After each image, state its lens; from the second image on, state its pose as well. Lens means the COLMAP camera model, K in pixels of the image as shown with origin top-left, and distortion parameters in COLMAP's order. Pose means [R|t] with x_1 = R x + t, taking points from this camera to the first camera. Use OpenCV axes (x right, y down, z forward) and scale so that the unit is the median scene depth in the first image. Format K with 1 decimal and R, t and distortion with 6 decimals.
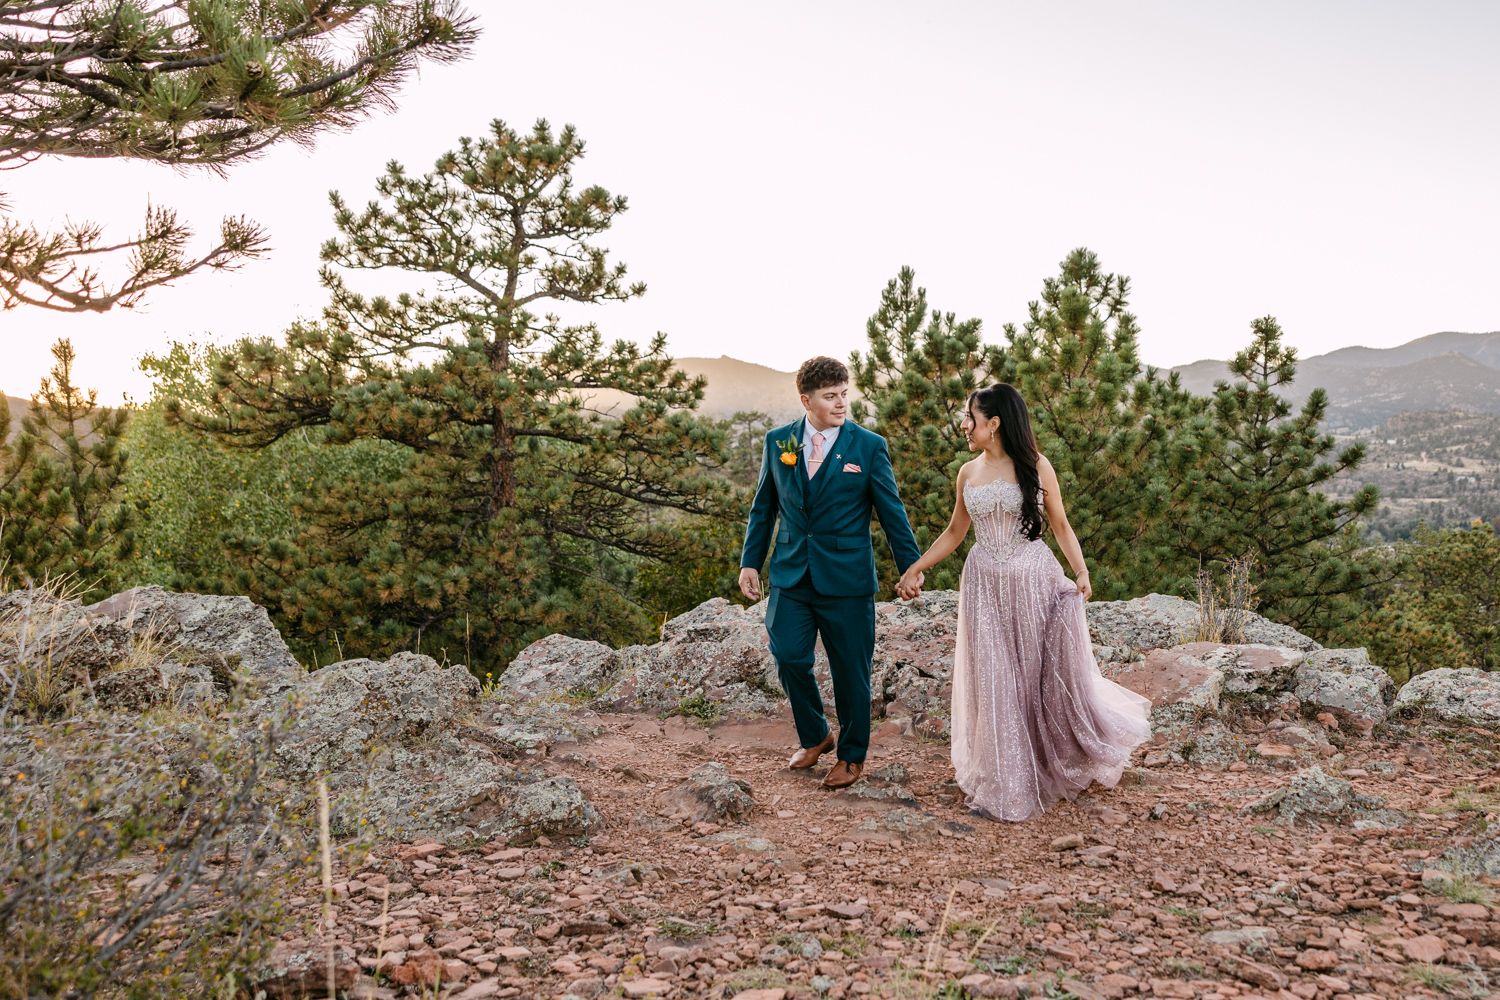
lens RADIAL K [[1544.6, 0, 750.0], [0, 1544.6, 500.0], [0, 0, 1]] dist [-0.216508, 0.001914]
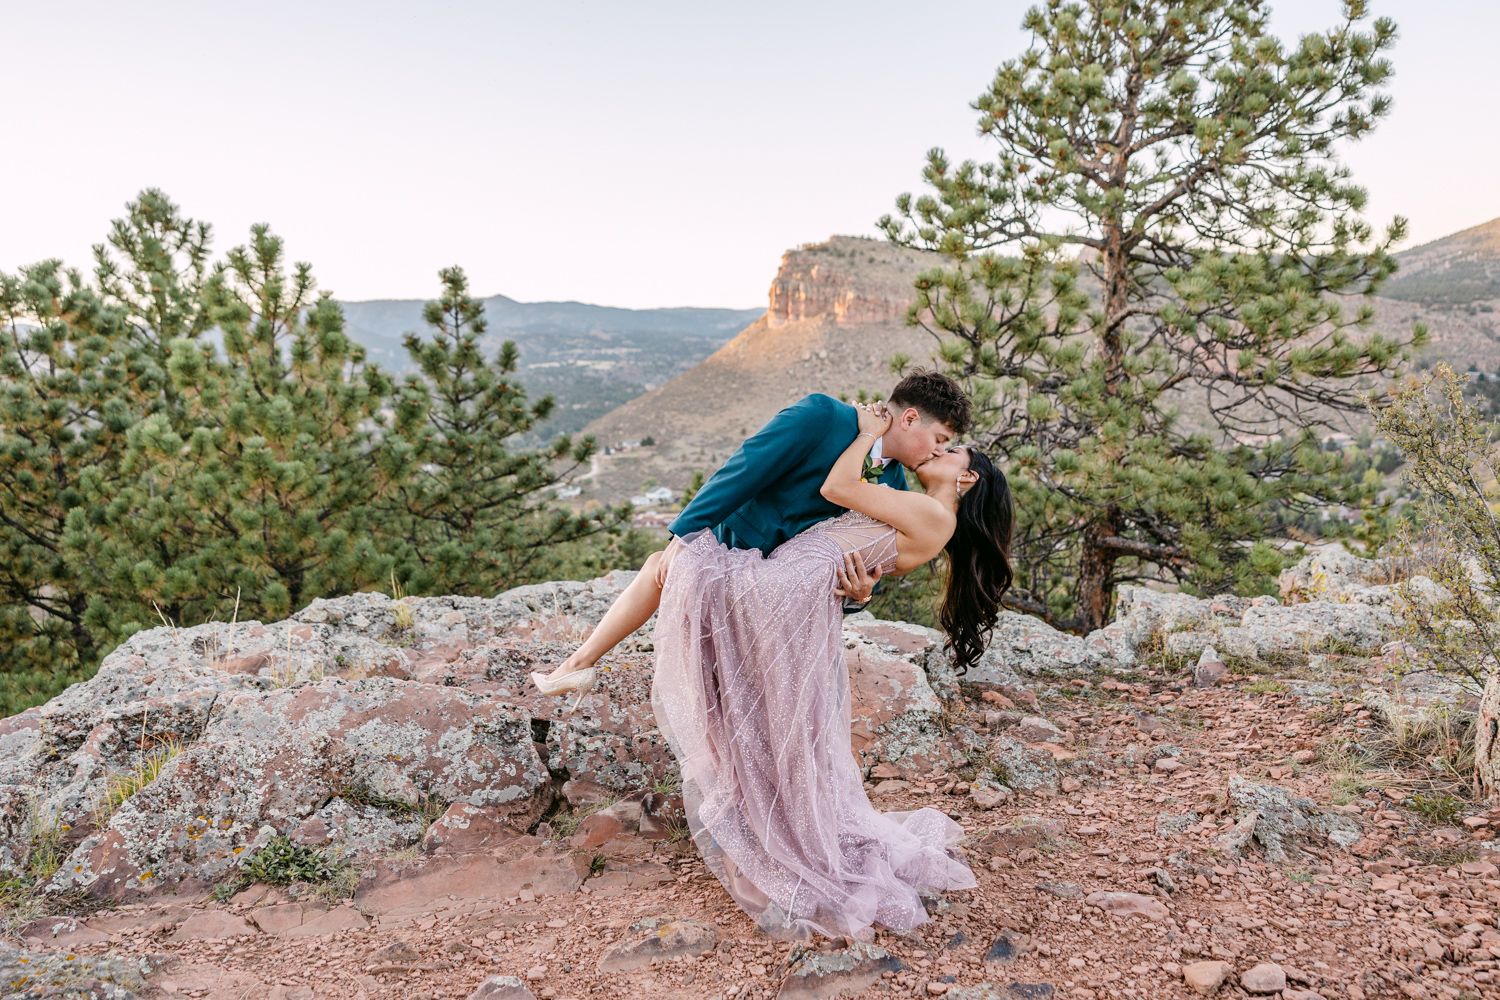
lens RADIAL K [[1282.8, 0, 750.0], [0, 1282.8, 500.0], [0, 0, 1]] dist [0.005882, -0.007018]
pose [[0.709372, -0.076280, 0.700695, -0.086983], [0.045098, 0.997002, 0.062880, -0.009672], [-0.703390, -0.013005, 0.710685, 0.188180]]
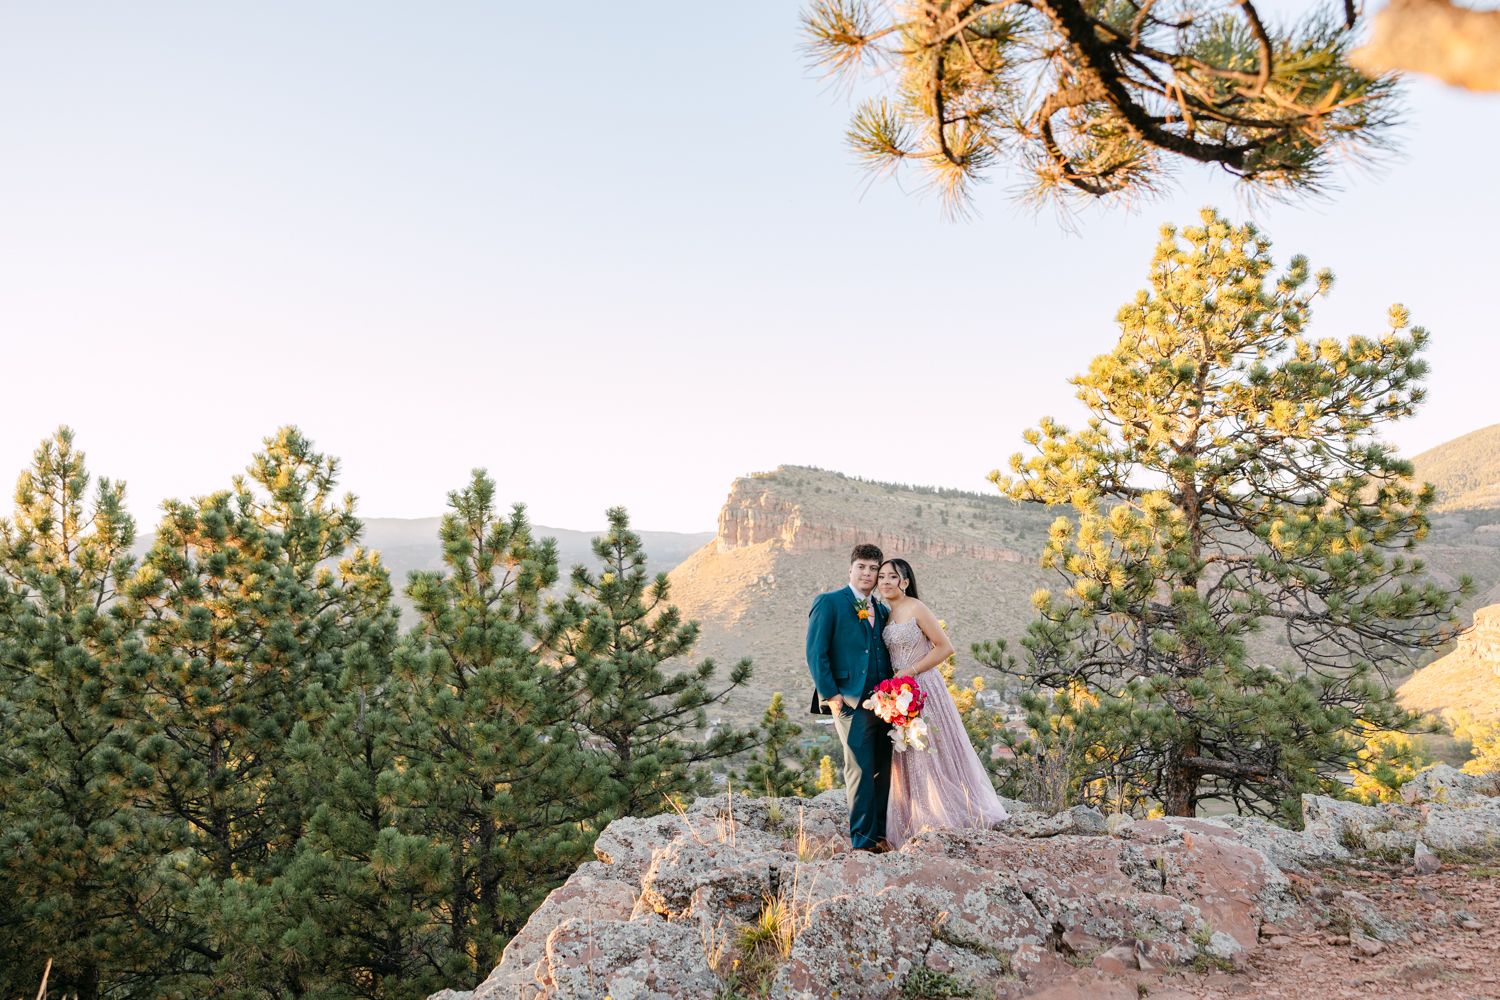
lens RADIAL K [[1282.8, 0, 750.0], [0, 1282.8, 500.0], [0, 0, 1]] dist [0.005882, -0.007018]
pose [[0.660779, 0.059717, 0.748201, -0.217275], [0.030923, 0.993818, -0.106630, -0.016456], [-0.749943, 0.093596, 0.654847, 0.219263]]
